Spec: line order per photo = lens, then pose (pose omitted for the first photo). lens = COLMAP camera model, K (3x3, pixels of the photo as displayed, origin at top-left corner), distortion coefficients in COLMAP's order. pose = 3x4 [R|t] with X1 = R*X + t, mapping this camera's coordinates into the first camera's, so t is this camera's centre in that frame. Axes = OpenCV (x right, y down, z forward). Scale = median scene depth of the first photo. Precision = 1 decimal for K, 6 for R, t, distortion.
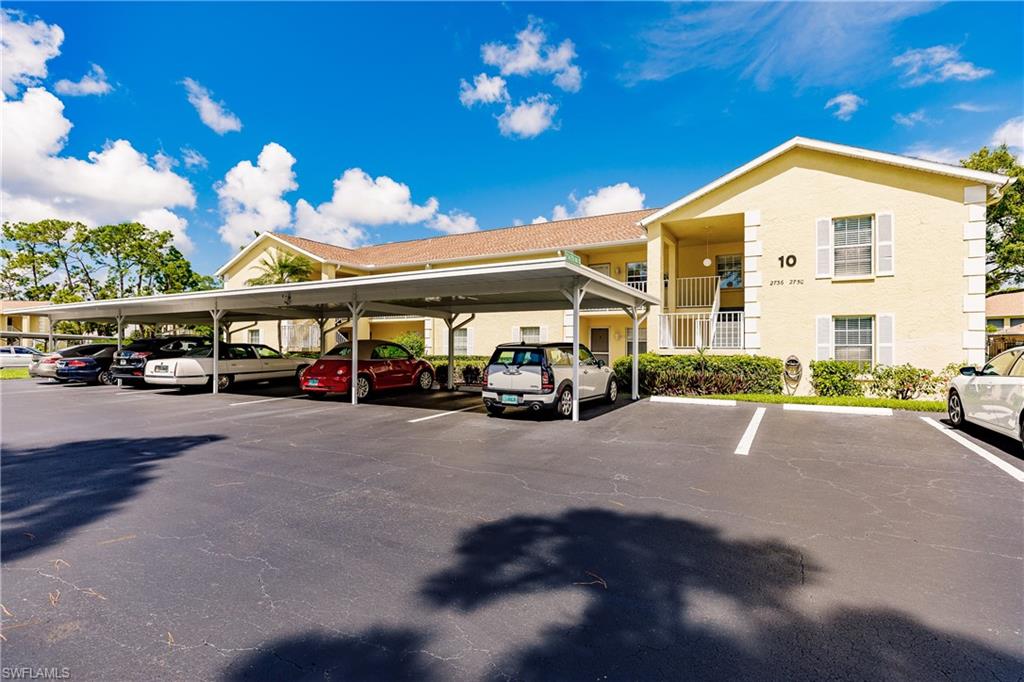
lens RADIAL K [[515.8, 0, 509.7], [0, 515.8, 344.7], [0, 0, 1]] dist [-0.000719, -0.000215]
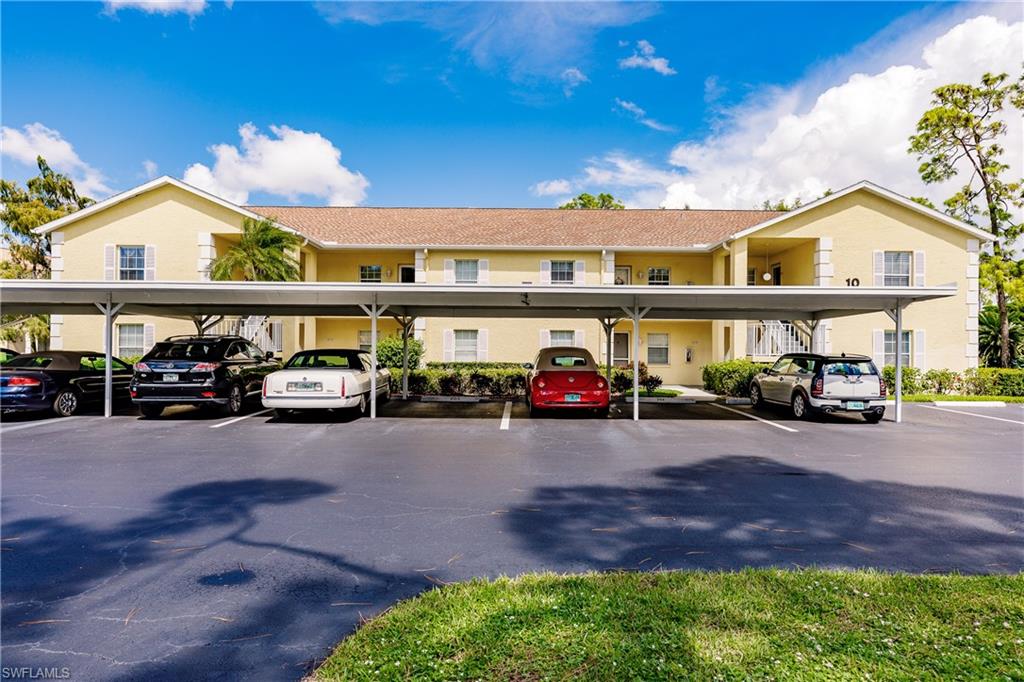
lens RADIAL K [[632.3, 0, 515.0], [0, 632.3, 337.8], [0, 0, 1]] dist [0.005173, 0.001396]
pose [[0.869591, 0.012828, 0.493606, -0.859818], [-0.008449, 0.999903, -0.011102, -0.012497], [-0.493701, 0.005484, 0.869615, 0.113978]]
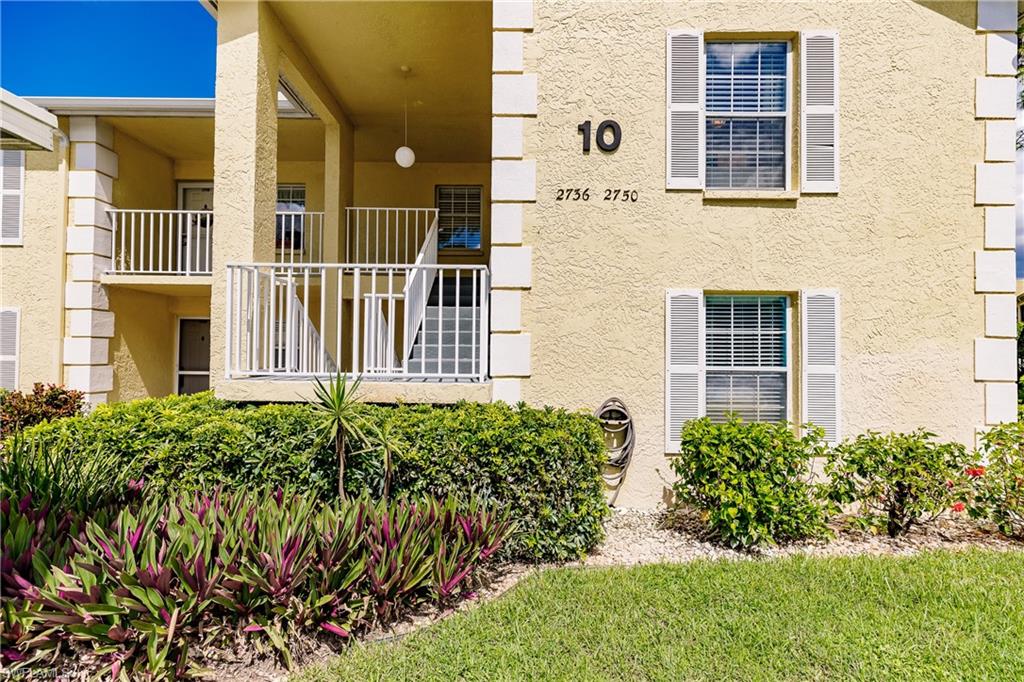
lens RADIAL K [[454.4, 0, 514.1], [0, 454.4, 340.9], [0, 0, 1]] dist [0.004644, 0.000680]
pose [[0.872972, 0.015668, 0.487518, 0.332227], [-0.009660, 0.999843, -0.014835, -0.013110], [-0.487674, 0.008241, 0.872987, 0.751275]]
